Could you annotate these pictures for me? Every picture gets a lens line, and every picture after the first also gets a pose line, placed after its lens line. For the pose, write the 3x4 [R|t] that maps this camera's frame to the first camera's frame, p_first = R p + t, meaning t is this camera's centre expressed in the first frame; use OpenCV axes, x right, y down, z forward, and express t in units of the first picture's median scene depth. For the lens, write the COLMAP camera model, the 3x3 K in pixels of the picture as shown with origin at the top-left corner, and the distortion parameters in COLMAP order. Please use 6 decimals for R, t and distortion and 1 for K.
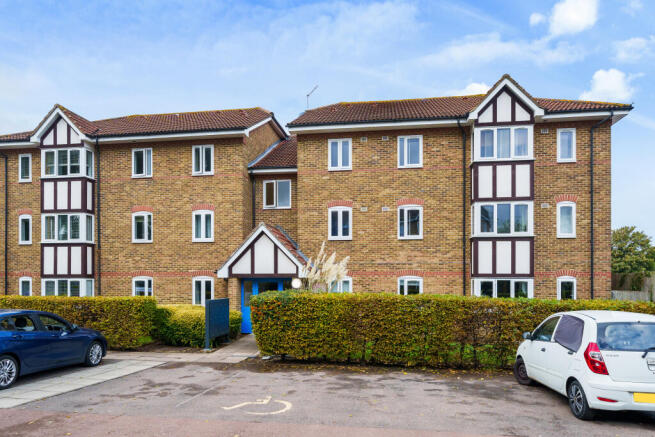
lens RADIAL K [[403.5, 0, 327.7], [0, 403.5, 224.2], [0, 0, 1]] dist [0.007374, -0.000686]
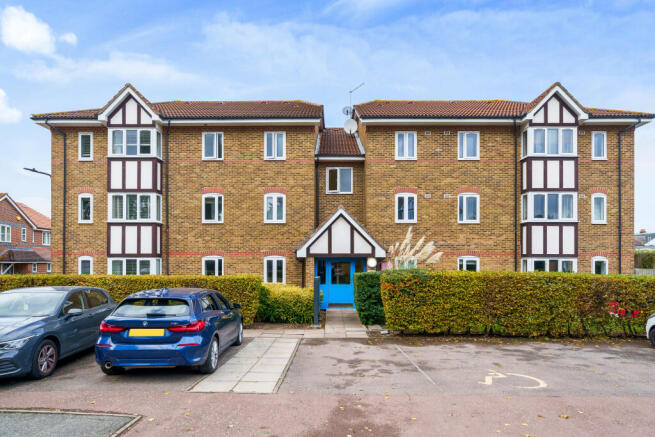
lens RADIAL K [[354.2, 0, 327.4], [0, 354.2, 213.1], [0, 0, 1]] dist [0.004892, 0.001262]
pose [[0.991317, 0.017920, 0.130264, -0.314417], [-0.018342, 0.999830, 0.002039, 0.013693], [-0.130205, -0.004411, 0.991477, 0.070150]]
